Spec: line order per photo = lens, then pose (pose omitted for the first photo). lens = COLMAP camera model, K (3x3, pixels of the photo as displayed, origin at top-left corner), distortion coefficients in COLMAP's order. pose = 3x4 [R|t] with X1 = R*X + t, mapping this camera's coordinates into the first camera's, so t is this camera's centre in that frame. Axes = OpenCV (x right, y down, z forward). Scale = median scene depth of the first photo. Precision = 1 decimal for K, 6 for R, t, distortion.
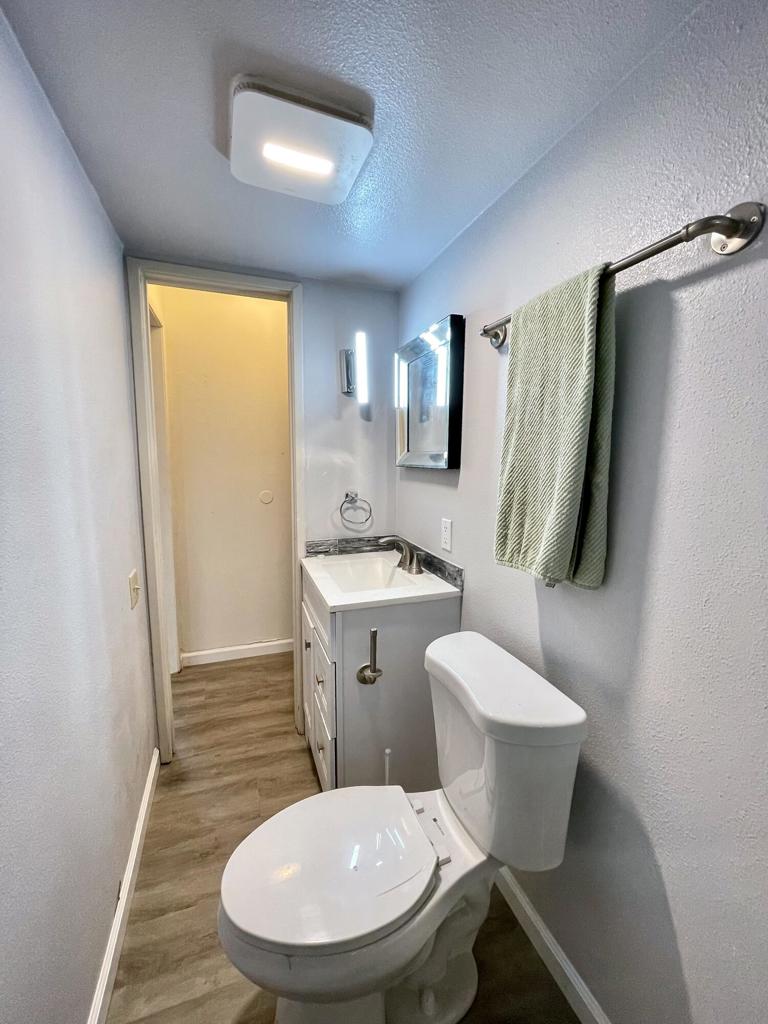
lens RADIAL K [[414.2, 0, 384.0], [0, 414.2, 512.6], [0, 0, 1]] dist [-0.000926, 0.000095]
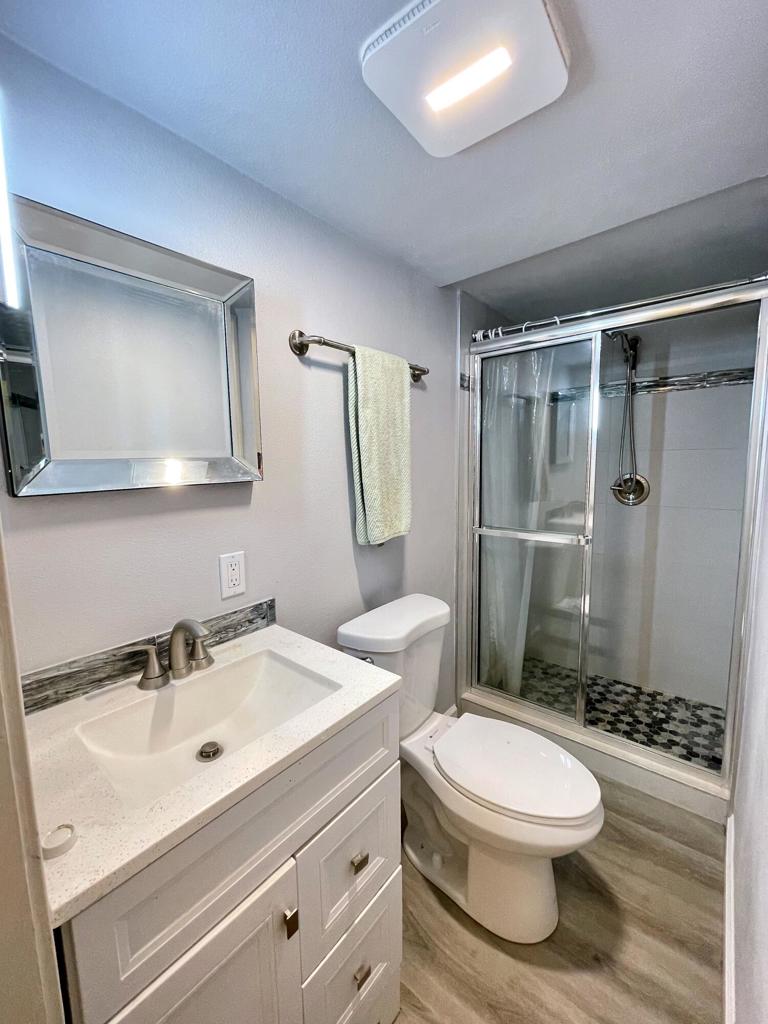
lens RADIAL K [[414.2, 0, 382.0], [0, 414.2, 508.7], [0, 0, 1]] dist [-0.000926, 0.000095]
pose [[-0.524463, -0.104126, 0.845042, -0.572639], [0.126275, 0.972005, 0.198141, -0.164371], [-0.842017, 0.210626, -0.496632, 1.115046]]
